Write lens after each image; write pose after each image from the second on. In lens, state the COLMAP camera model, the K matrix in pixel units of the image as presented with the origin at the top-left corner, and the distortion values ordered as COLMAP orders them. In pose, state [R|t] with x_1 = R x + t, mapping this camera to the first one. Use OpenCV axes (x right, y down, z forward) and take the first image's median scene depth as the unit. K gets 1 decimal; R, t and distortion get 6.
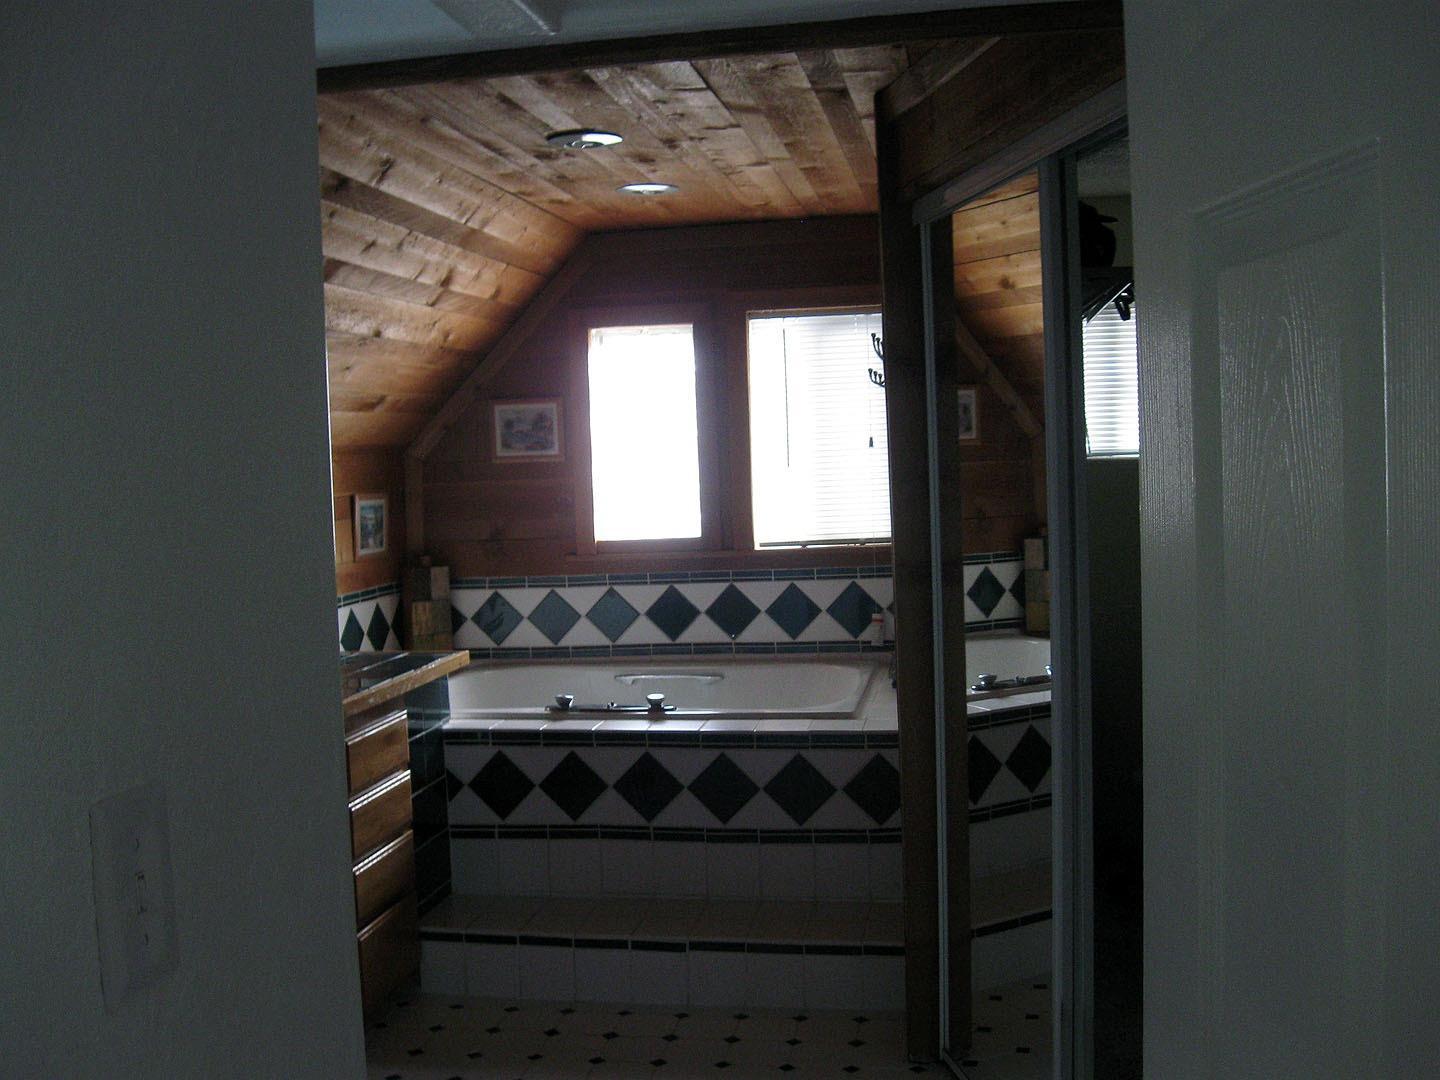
lens RADIAL K [[1502.7, 0, 721.0], [0, 1502.7, 539.3], [0, 0, 1]] dist [-0.002397, 0.000000]
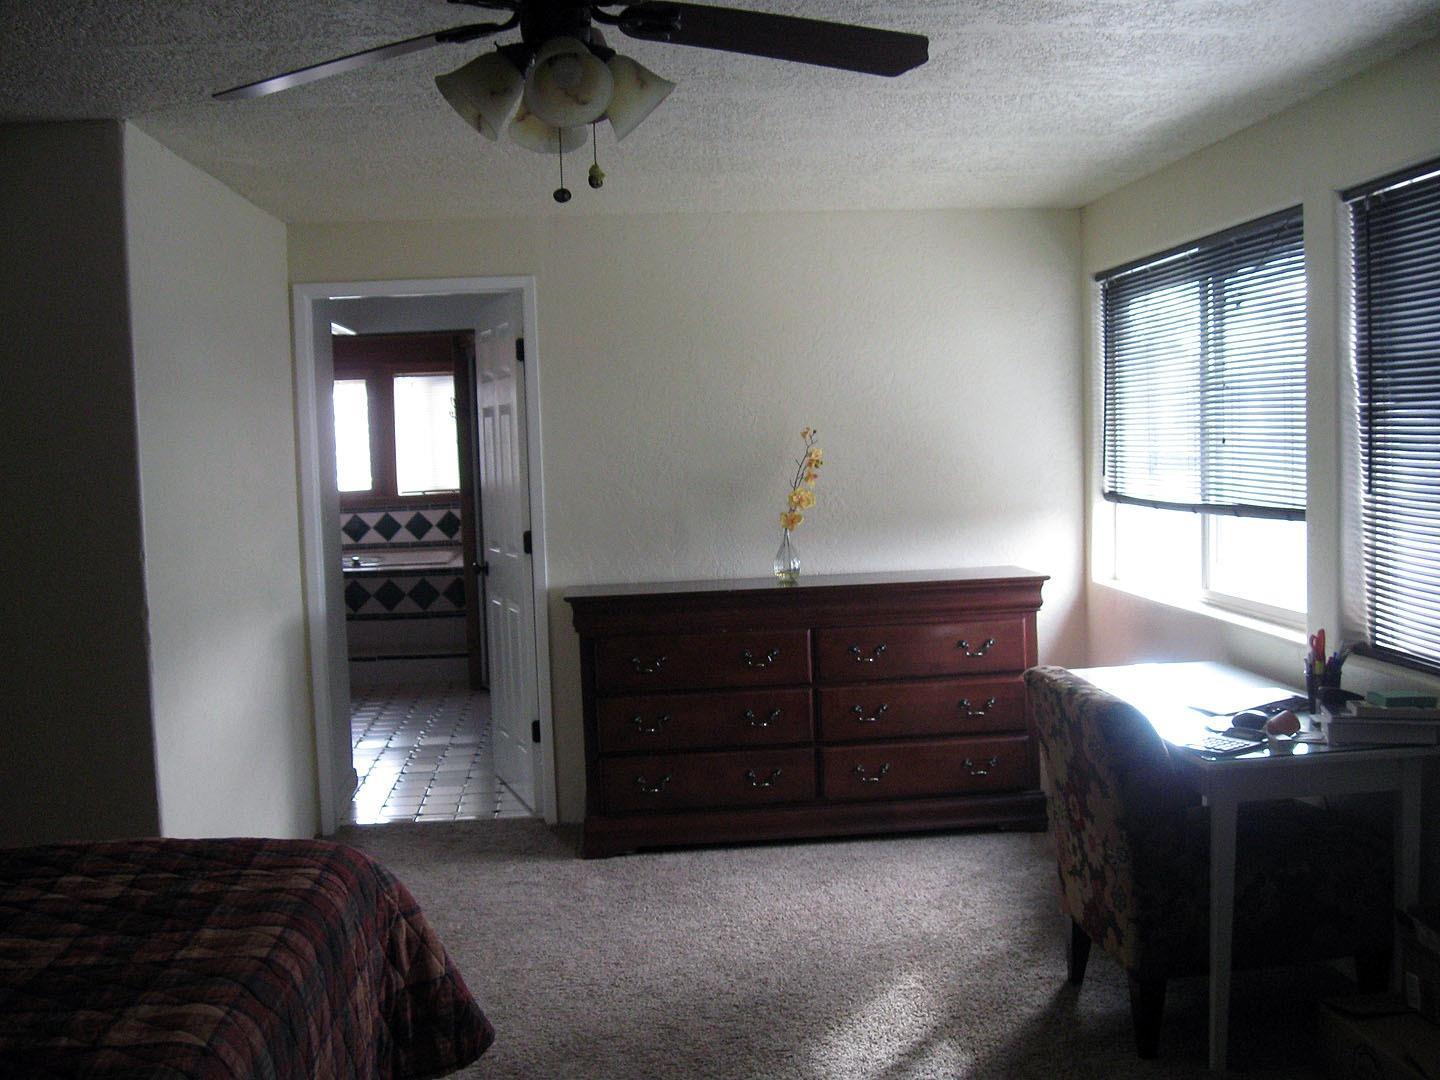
lens RADIAL K [[1502.7, 0, 720.5], [0, 1502.7, 540.2], [0, 0, 1]] dist [-0.002397, 0.000000]
pose [[0.968067, -0.016752, 0.250133, -0.064302], [0.015024, 0.999848, 0.008814, 0.055829], [-0.250242, -0.004774, 0.968171, -1.049947]]
